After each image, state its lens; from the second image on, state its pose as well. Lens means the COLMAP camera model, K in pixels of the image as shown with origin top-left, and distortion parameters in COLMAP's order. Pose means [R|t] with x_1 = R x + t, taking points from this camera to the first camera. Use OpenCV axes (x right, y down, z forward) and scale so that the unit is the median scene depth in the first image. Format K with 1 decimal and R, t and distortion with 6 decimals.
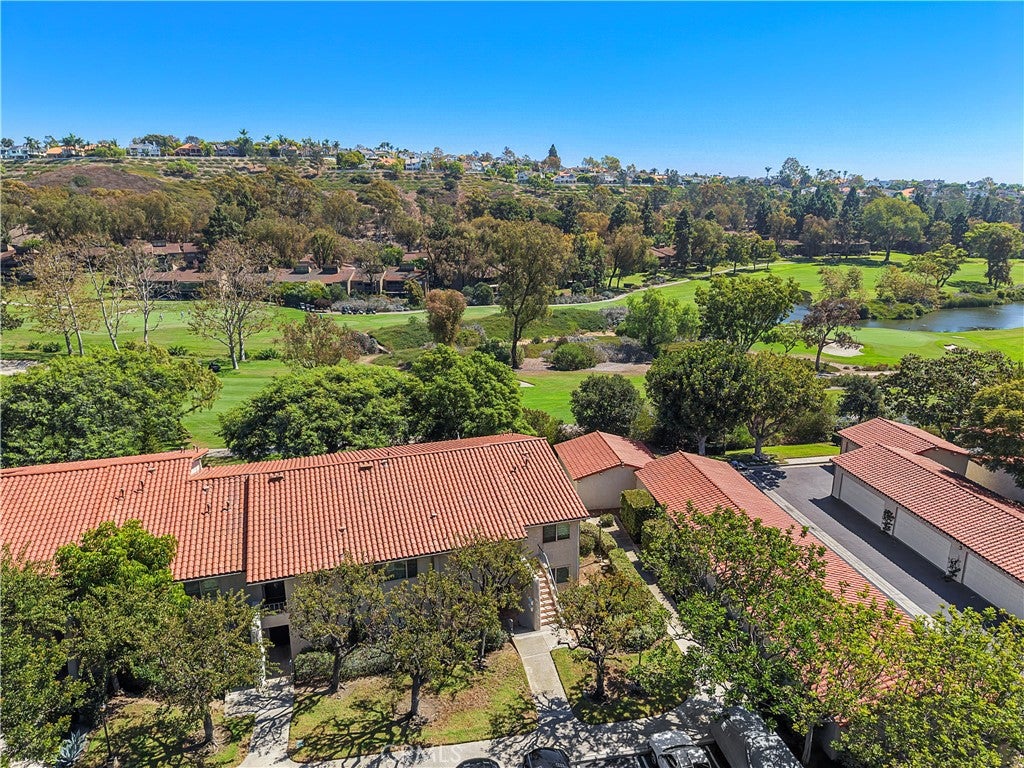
lens RADIAL K [[688.3, 0, 511.3], [0, 688.3, 381.5], [0, 0, 1]] dist [0.013800, -0.010347]
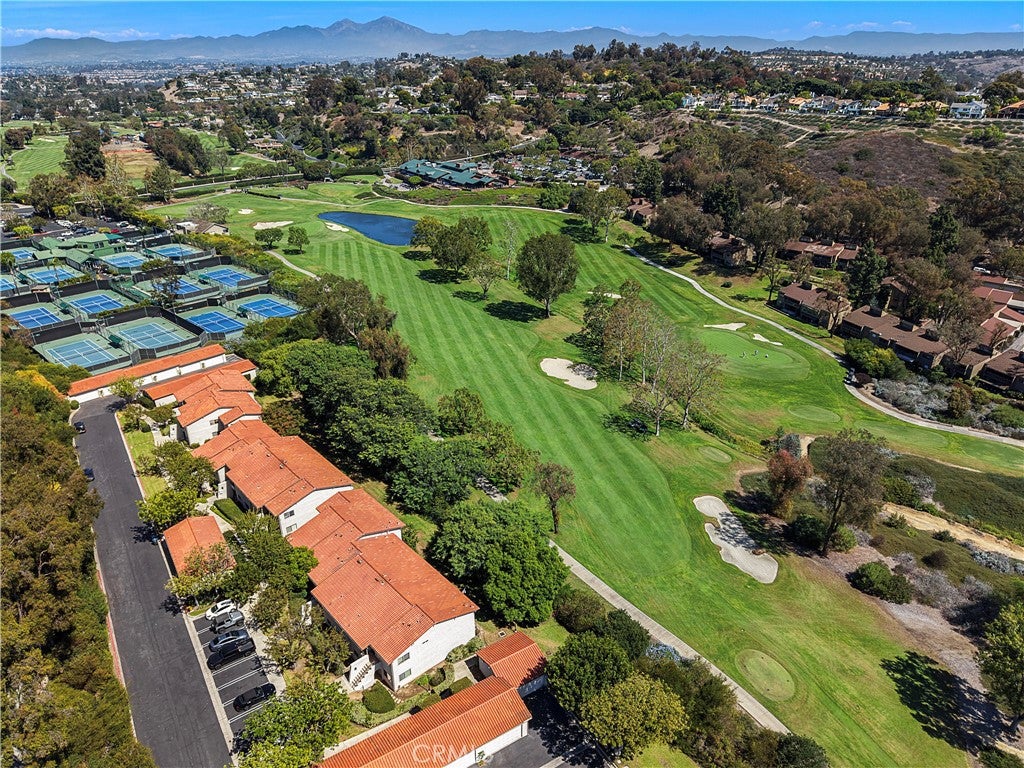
lens RADIAL K [[688.3, 0, 511.3], [0, 688.3, 381.5], [0, 0, 1]] dist [0.013800, -0.010347]
pose [[0.396339, 0.384659, -0.833638, 0.352215], [-0.239475, 0.919880, 0.310599, -0.281454], [0.886322, 0.076532, 0.456701, 0.057571]]
